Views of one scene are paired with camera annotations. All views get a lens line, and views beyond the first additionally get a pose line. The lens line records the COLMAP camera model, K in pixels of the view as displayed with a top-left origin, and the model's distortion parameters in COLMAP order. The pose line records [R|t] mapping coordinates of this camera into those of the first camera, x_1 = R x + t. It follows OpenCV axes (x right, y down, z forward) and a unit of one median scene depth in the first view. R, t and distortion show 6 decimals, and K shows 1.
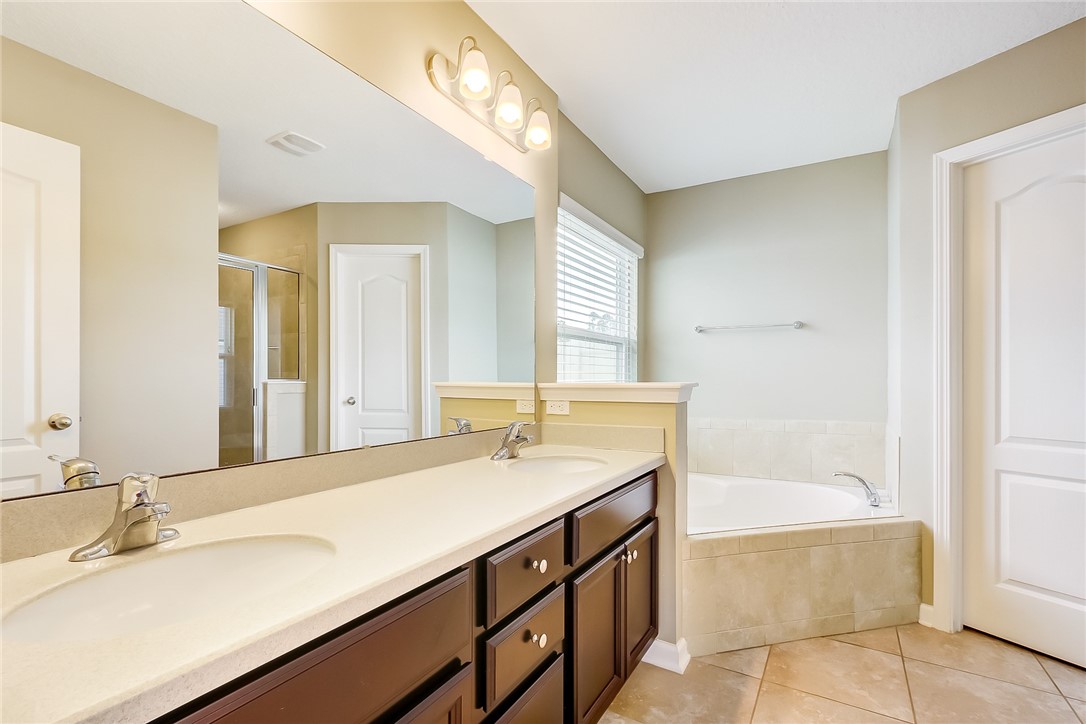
lens RADIAL K [[499.9, 0, 537.7], [0, 499.9, 373.9], [0, 0, 1]] dist [-0.002391, 0.002460]
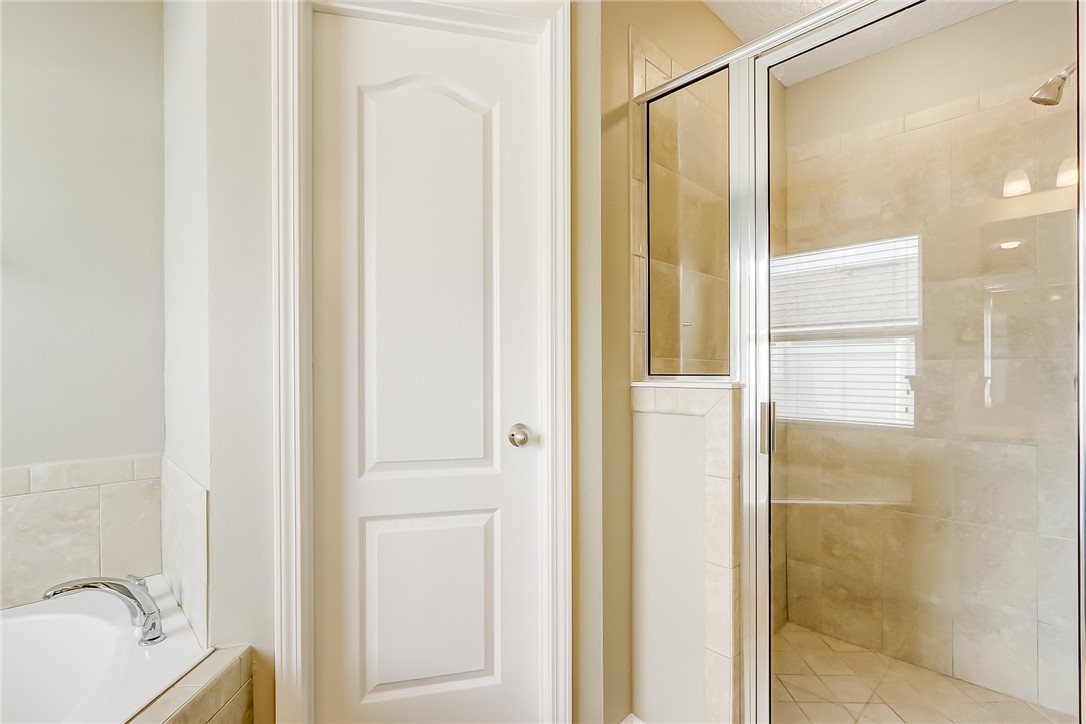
lens RADIAL K [[499.9, 0, 537.7], [0, 499.9, 373.9], [0, 0, 1]] dist [-0.002391, 0.002460]
pose [[0.265848, -0.008634, 0.963976, 0.362815], [-0.000472, 0.999959, 0.009086, 0.006468], [-0.964015, -0.002871, 0.265833, 0.597379]]
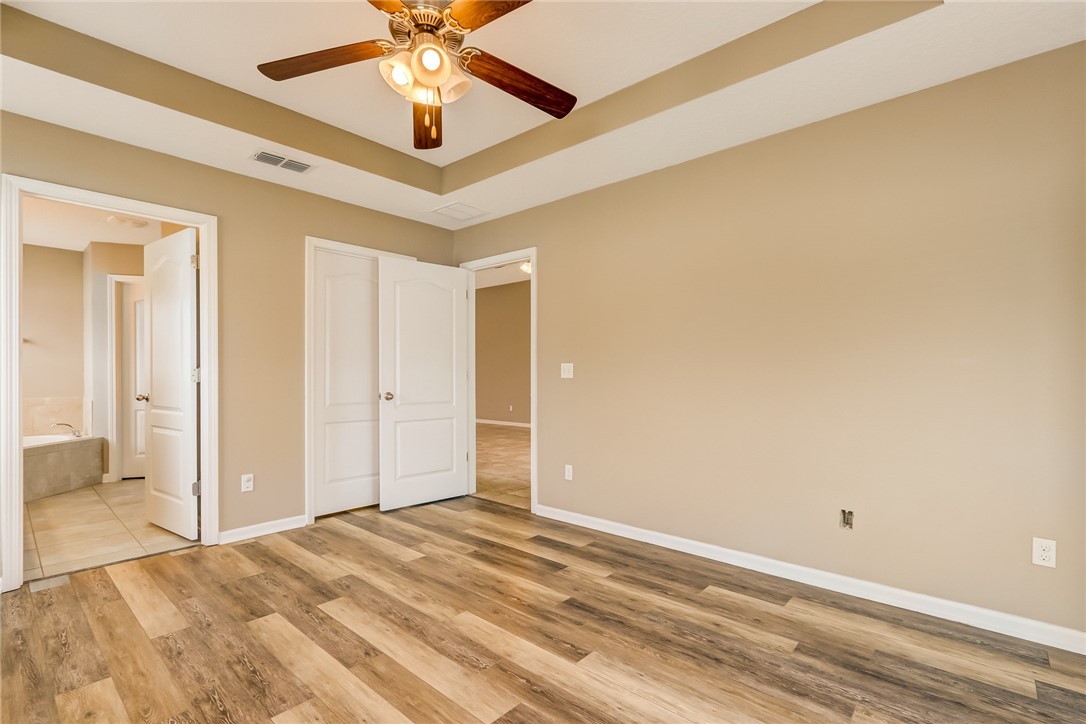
lens RADIAL K [[499.9, 0, 537.7], [0, 499.9, 373.9], [0, 0, 1]] dist [-0.002391, 0.002460]
pose [[0.198688, -0.008484, 0.980026, -1.060499], [-0.003121, 0.999952, 0.009290, -0.013591], [-0.980058, -0.004905, 0.198652, -1.382200]]
